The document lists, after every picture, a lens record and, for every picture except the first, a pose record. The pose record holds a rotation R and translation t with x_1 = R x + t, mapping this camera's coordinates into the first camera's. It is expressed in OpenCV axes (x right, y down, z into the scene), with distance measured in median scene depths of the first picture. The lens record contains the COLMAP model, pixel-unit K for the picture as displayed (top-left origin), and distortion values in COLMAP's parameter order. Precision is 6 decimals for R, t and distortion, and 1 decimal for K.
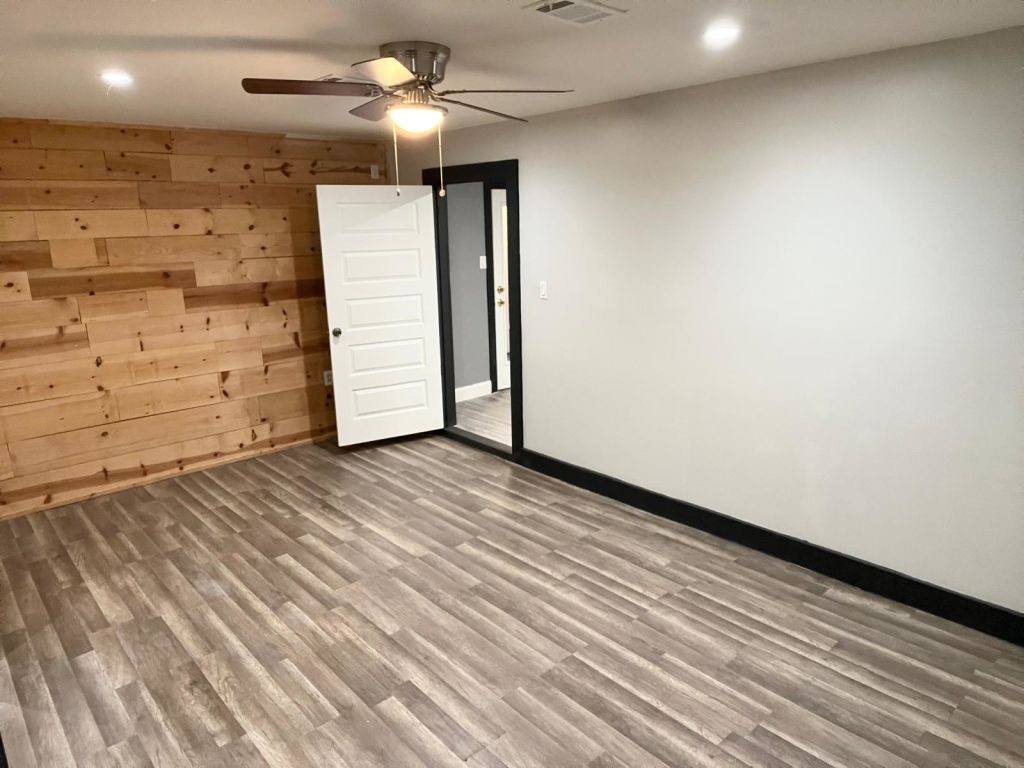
lens RADIAL K [[701.2, 0, 512.0], [0, 701.2, 384.0], [0, 0, 1]] dist [0.003505, 0.000075]
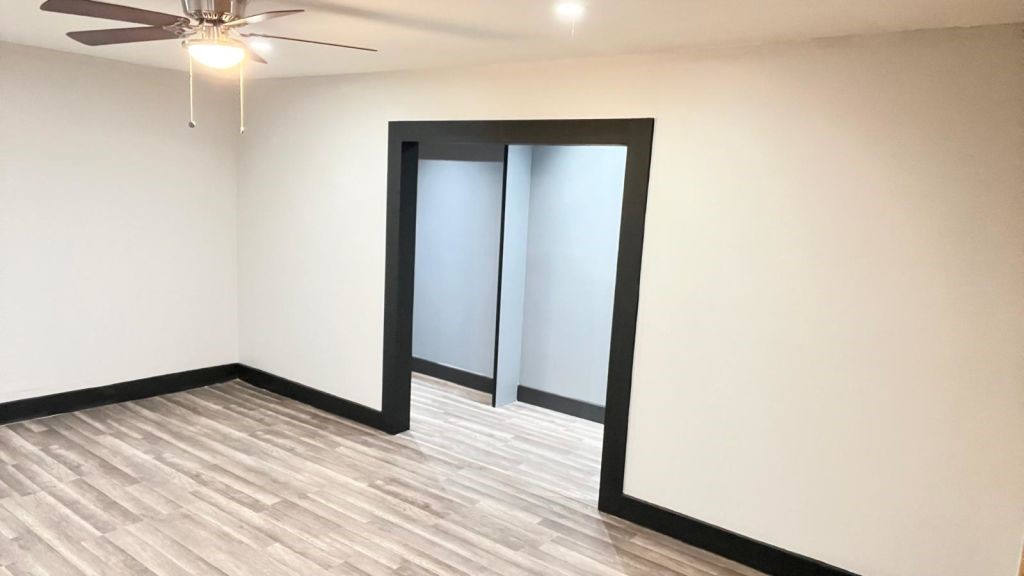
lens RADIAL K [[770.5, 0, 512.0], [0, 770.5, 288.0], [0, 0, 1]] dist [0.104212, -0.148637]
pose [[-0.983627, -0.008862, -0.180001, -0.326274], [-0.074171, 0.930184, 0.359521, -0.475783], [0.164248, 0.366986, -0.915611, 2.116441]]
